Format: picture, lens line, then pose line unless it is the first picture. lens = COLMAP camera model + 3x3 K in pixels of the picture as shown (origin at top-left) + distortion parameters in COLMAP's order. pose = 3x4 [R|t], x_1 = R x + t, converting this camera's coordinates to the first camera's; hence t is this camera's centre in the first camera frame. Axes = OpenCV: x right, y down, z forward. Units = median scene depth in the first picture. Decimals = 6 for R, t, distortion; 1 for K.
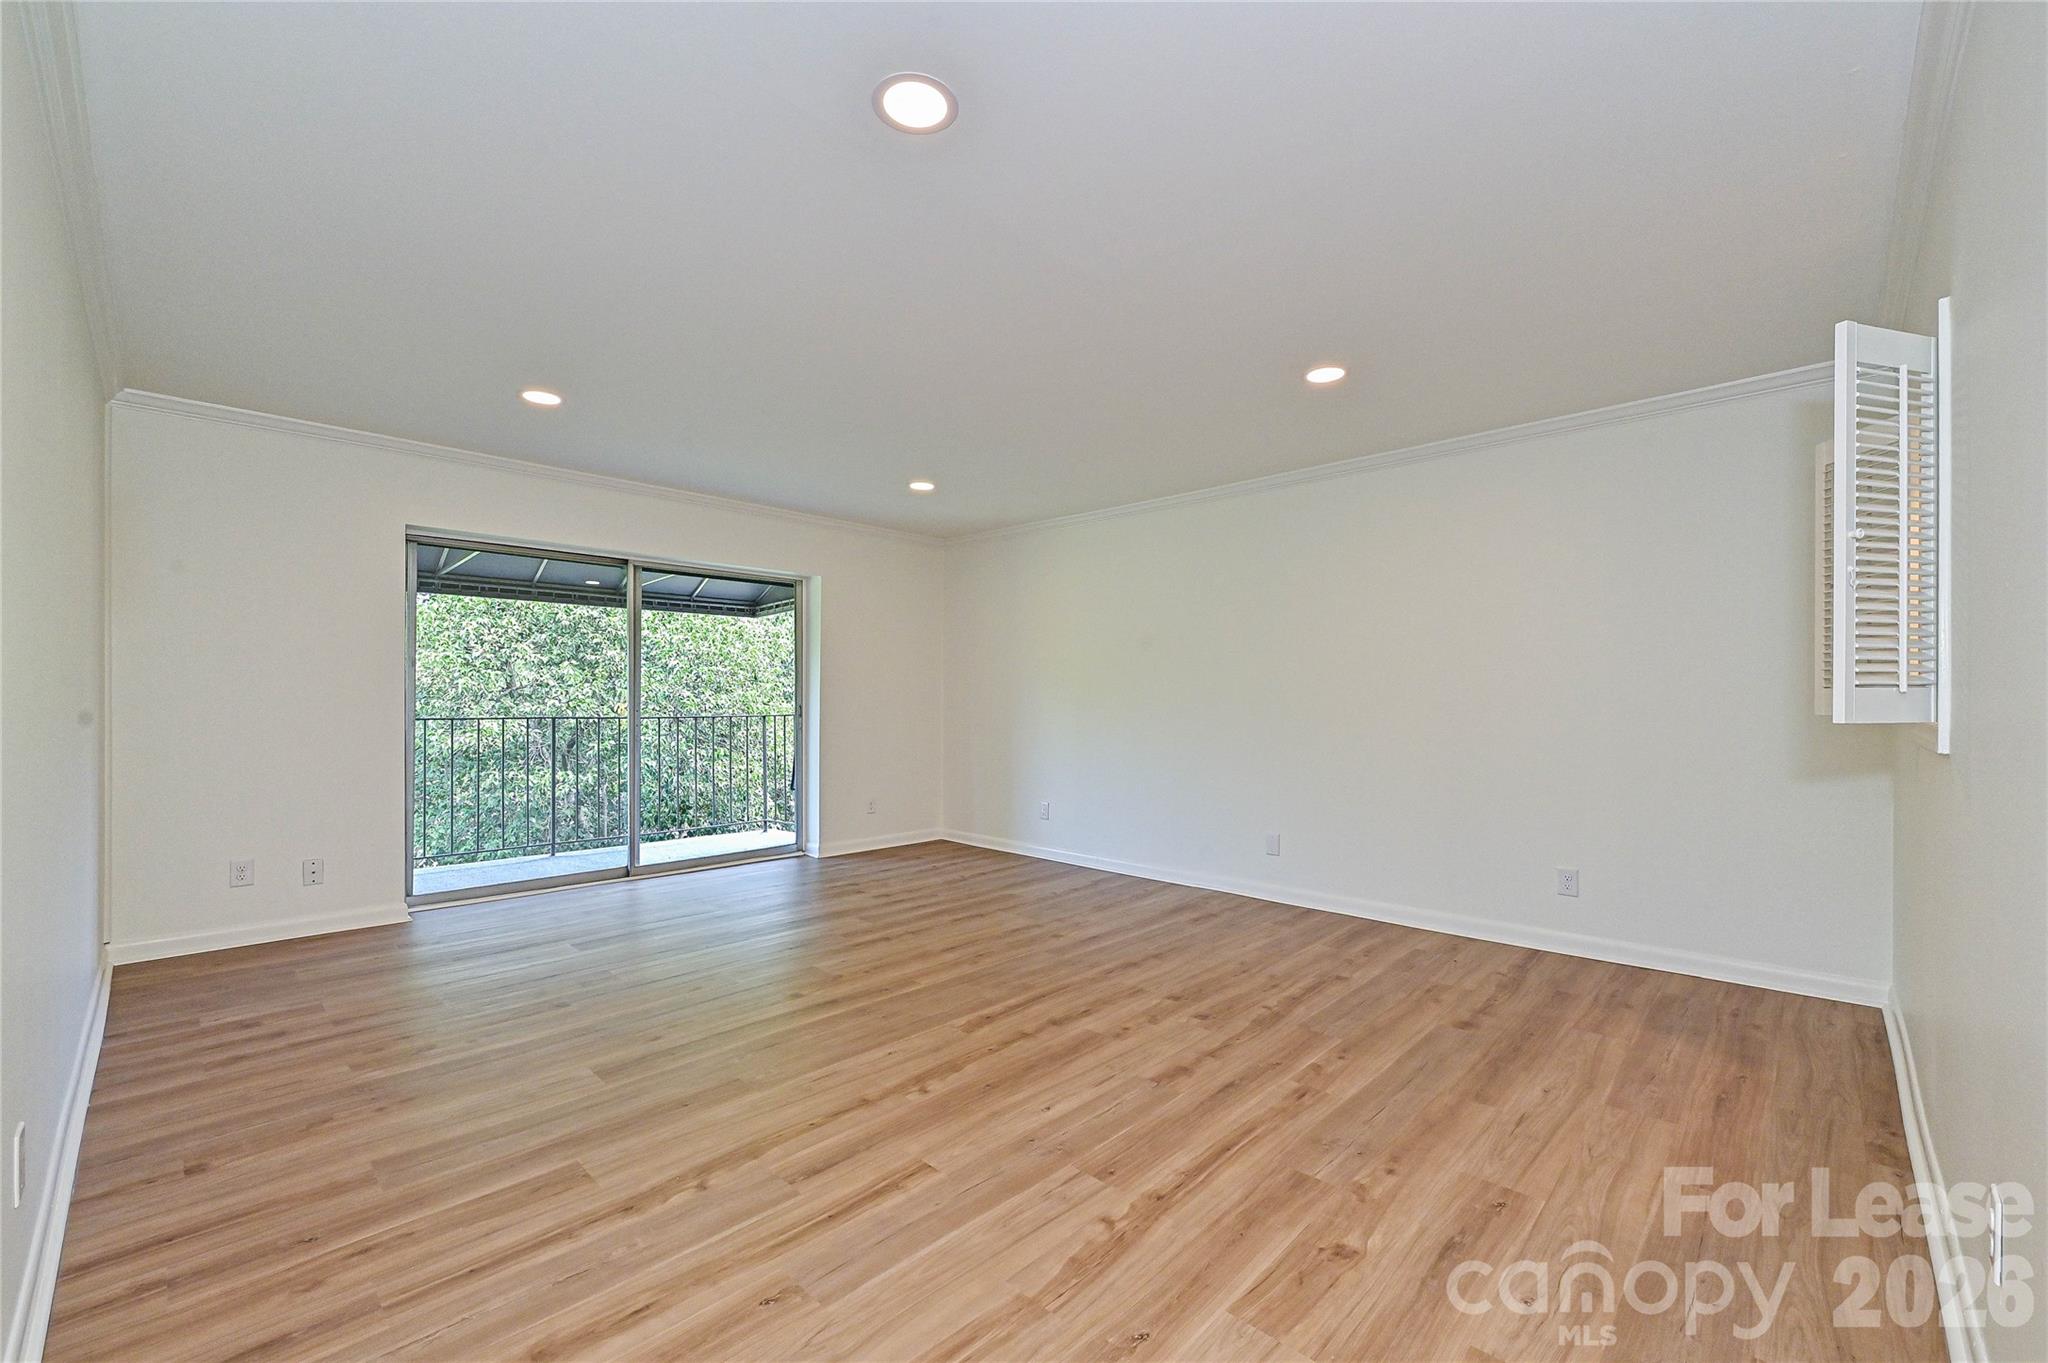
lens RADIAL K [[830.4, 0, 1022.5], [0, 830.4, 697.0], [0, 0, 1]] dist [-0.000544, -0.000136]
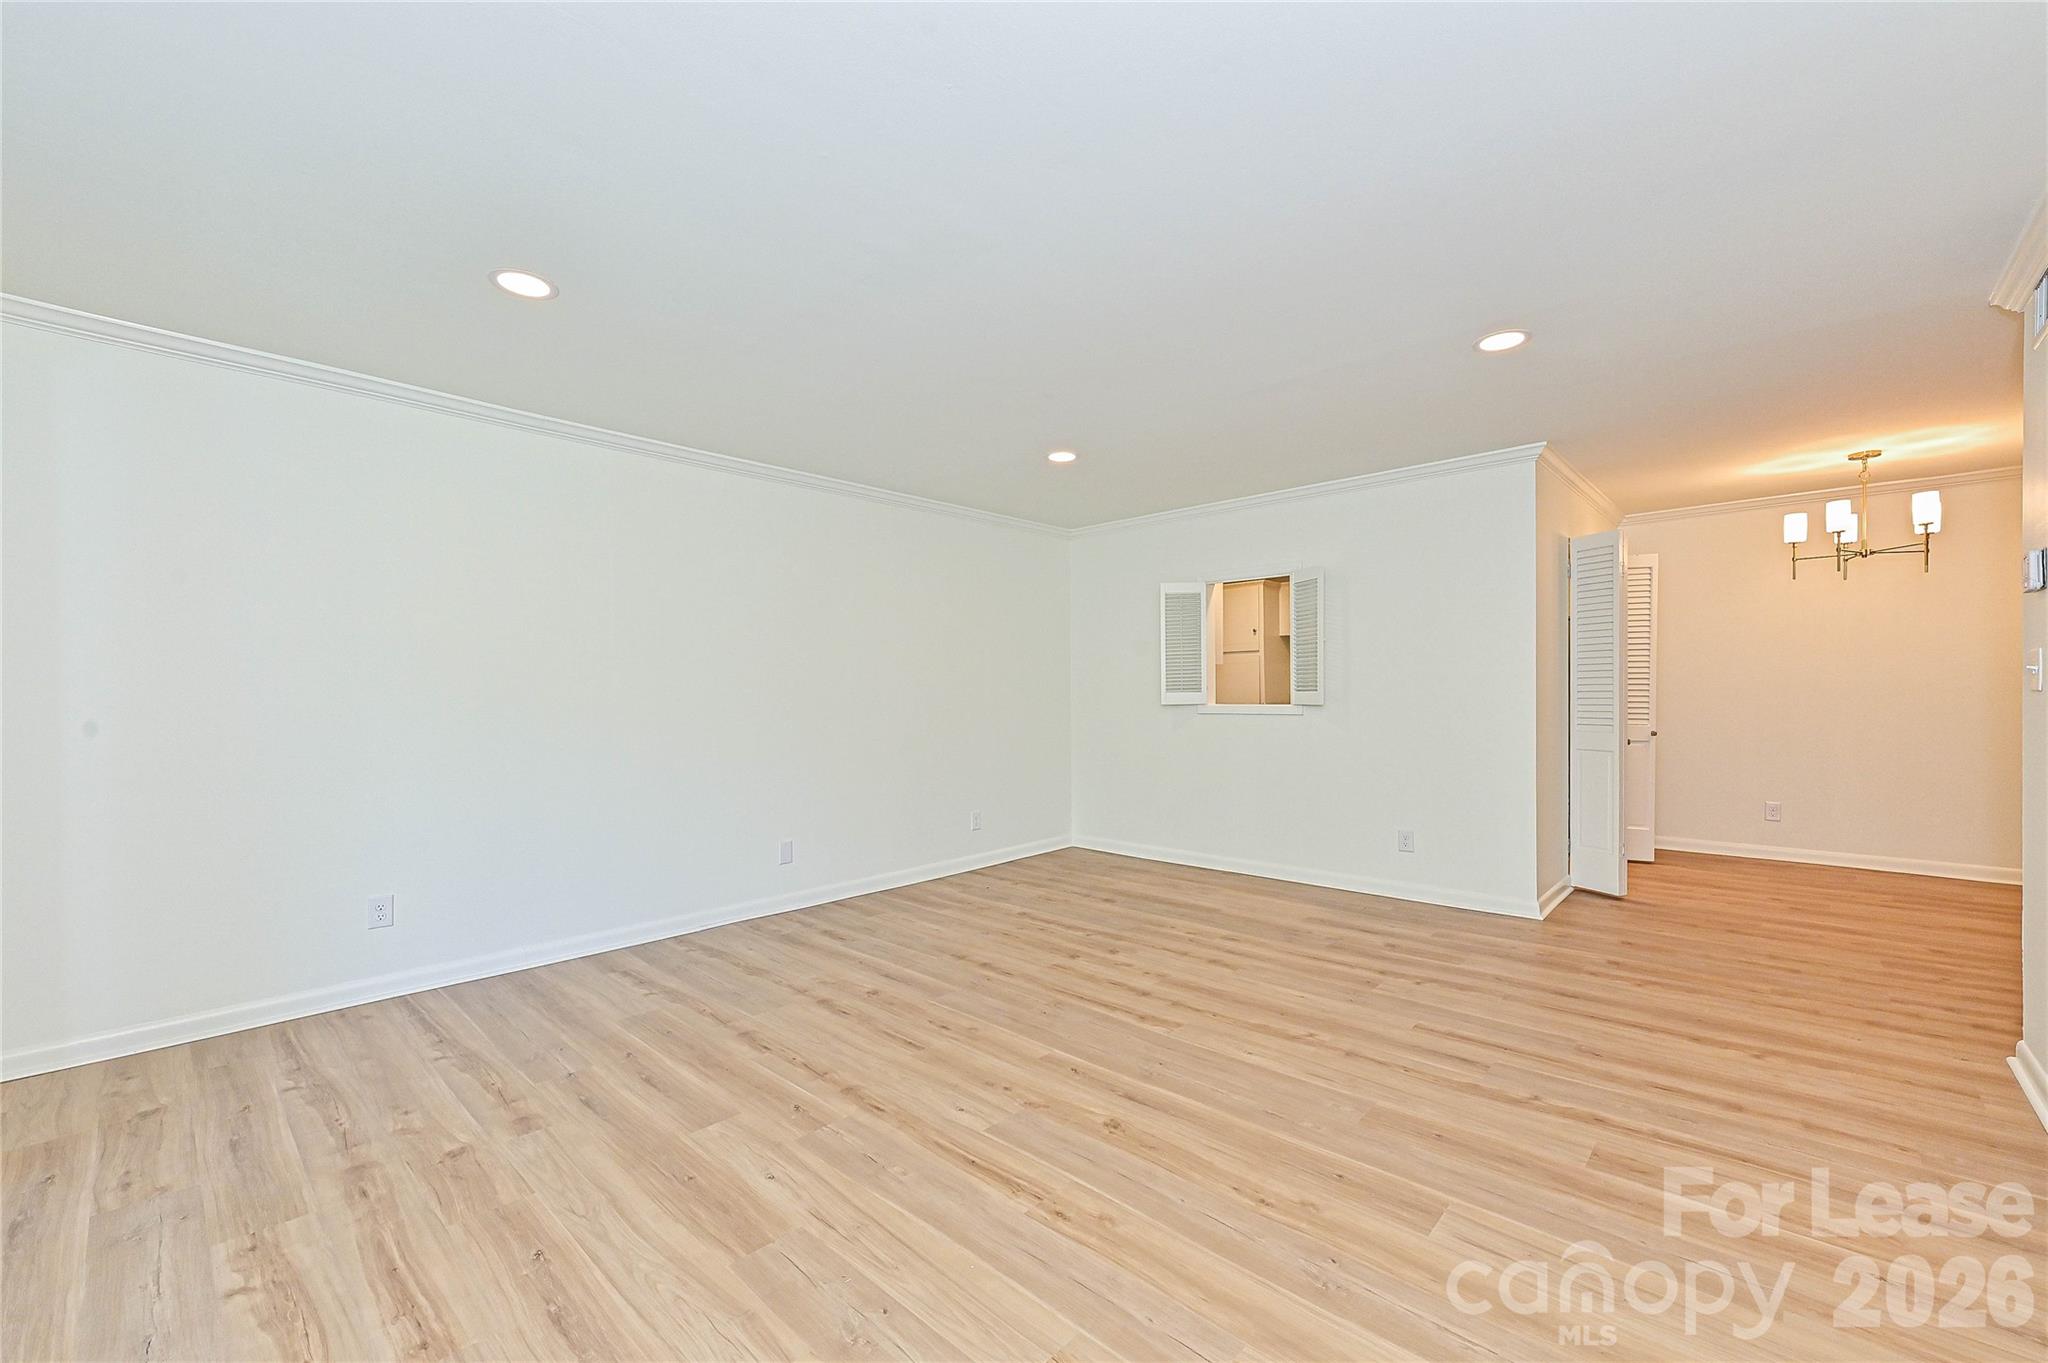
lens RADIAL K [[830.4, 0, 1022.5], [0, 830.4, 697.0], [0, 0, 1]] dist [-0.000544, -0.000136]
pose [[-0.024076, -0.002115, 0.999708, -1.096283], [0.006035, 0.999979, 0.002261, -0.005354], [-0.999692, 0.006088, -0.024063, 1.229830]]
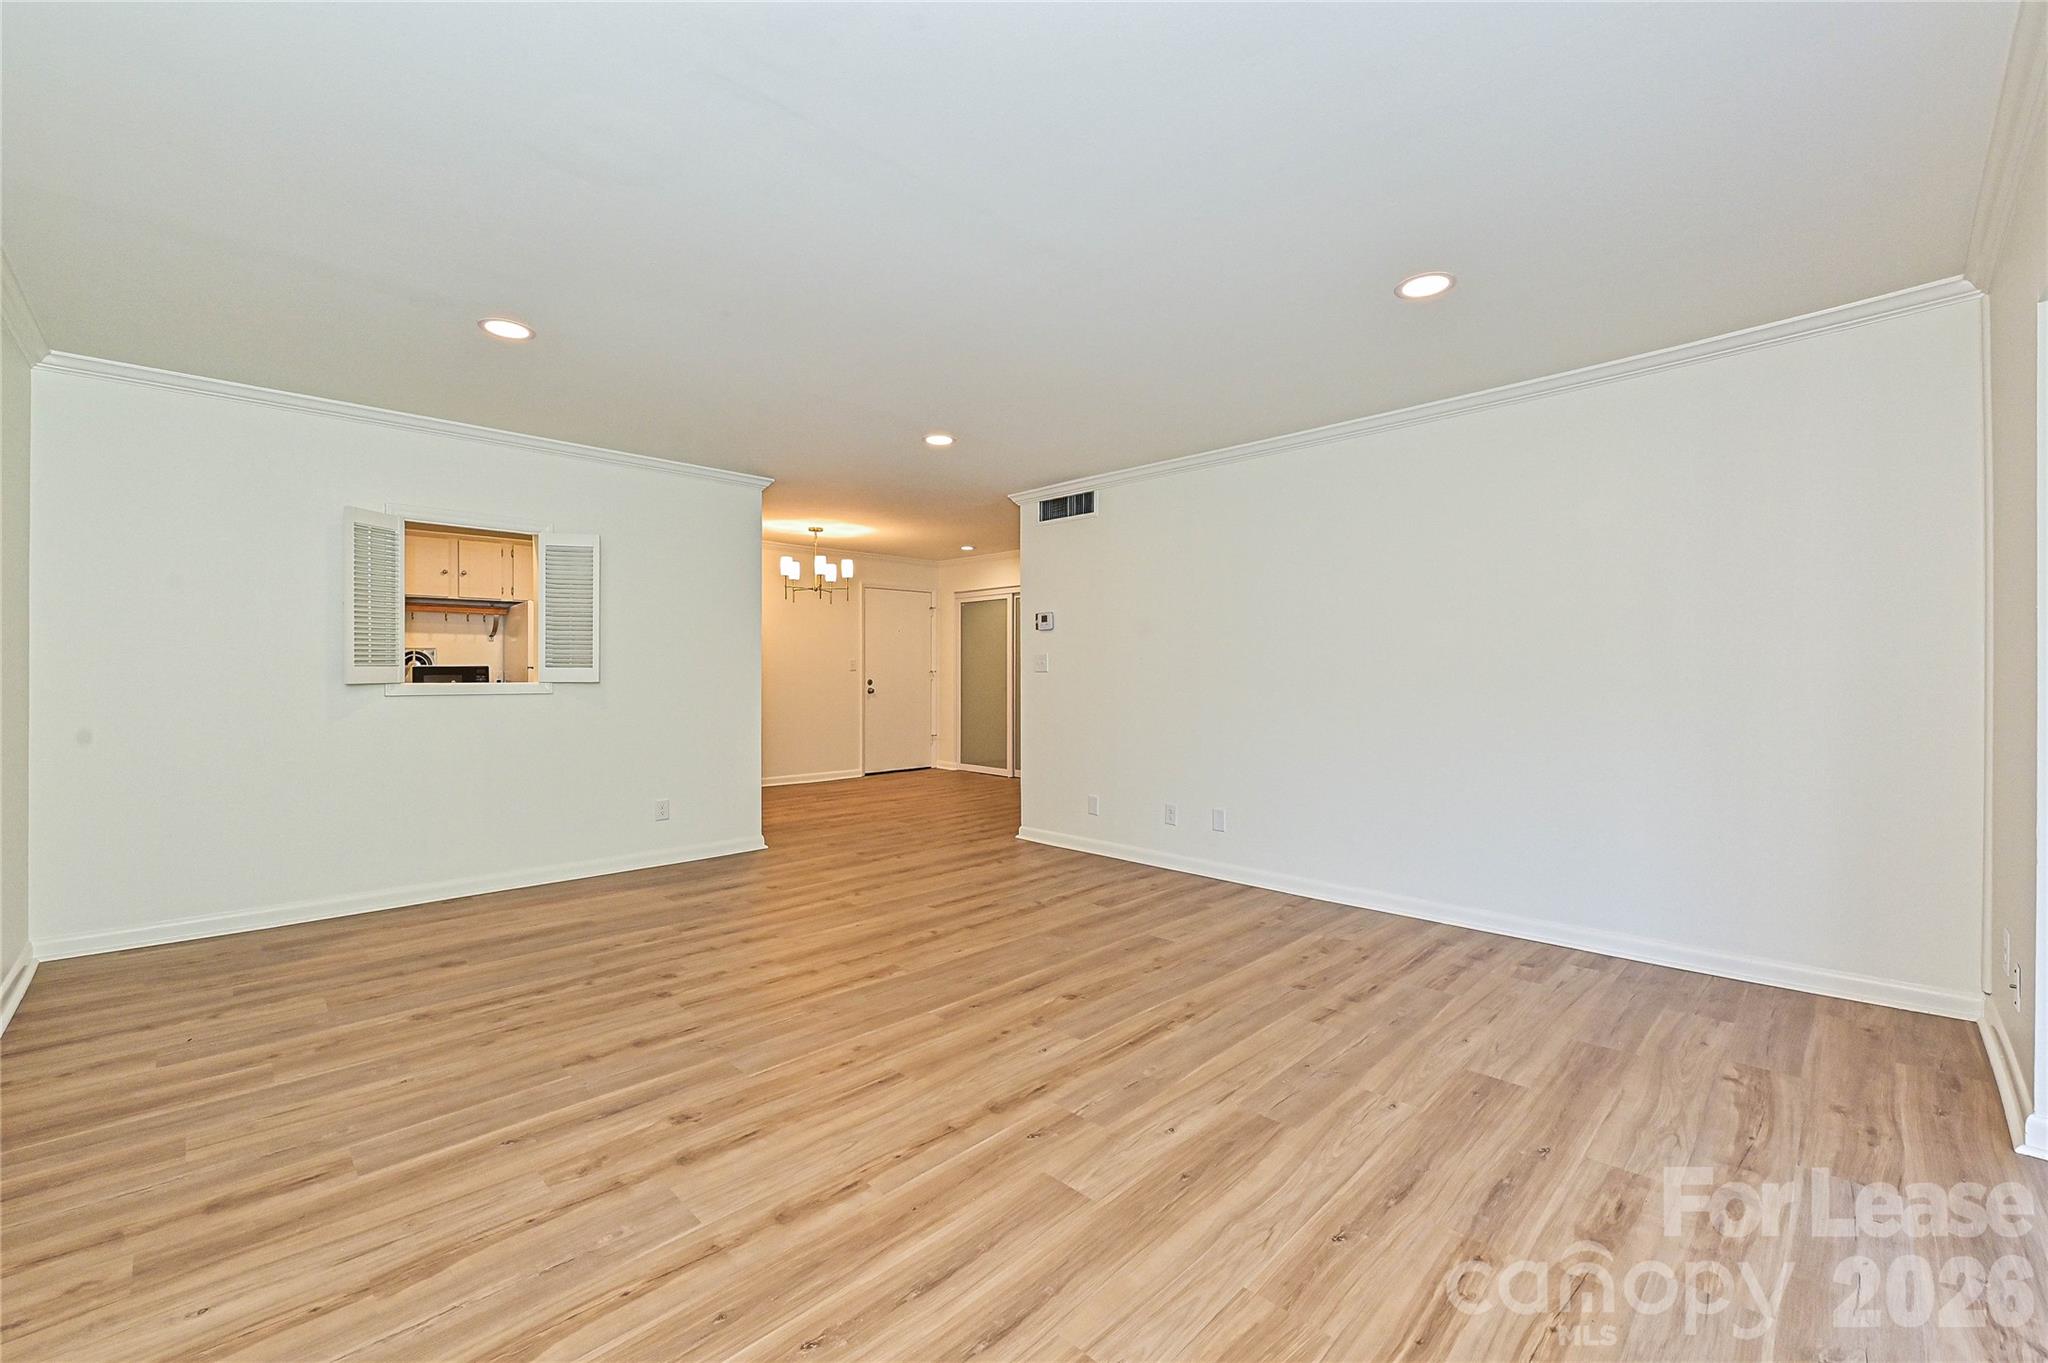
lens RADIAL K [[827.2, 0, 1034.8], [0, 827.2, 672.9], [0, 0, 1]] dist [-0.000400, -0.000223]
pose [[-0.999991, -0.001388, 0.004071, -0.266384], [-0.001396, 0.999997, -0.002011, 0.001520], [-0.004068, -0.002017, -0.999990, 2.162517]]
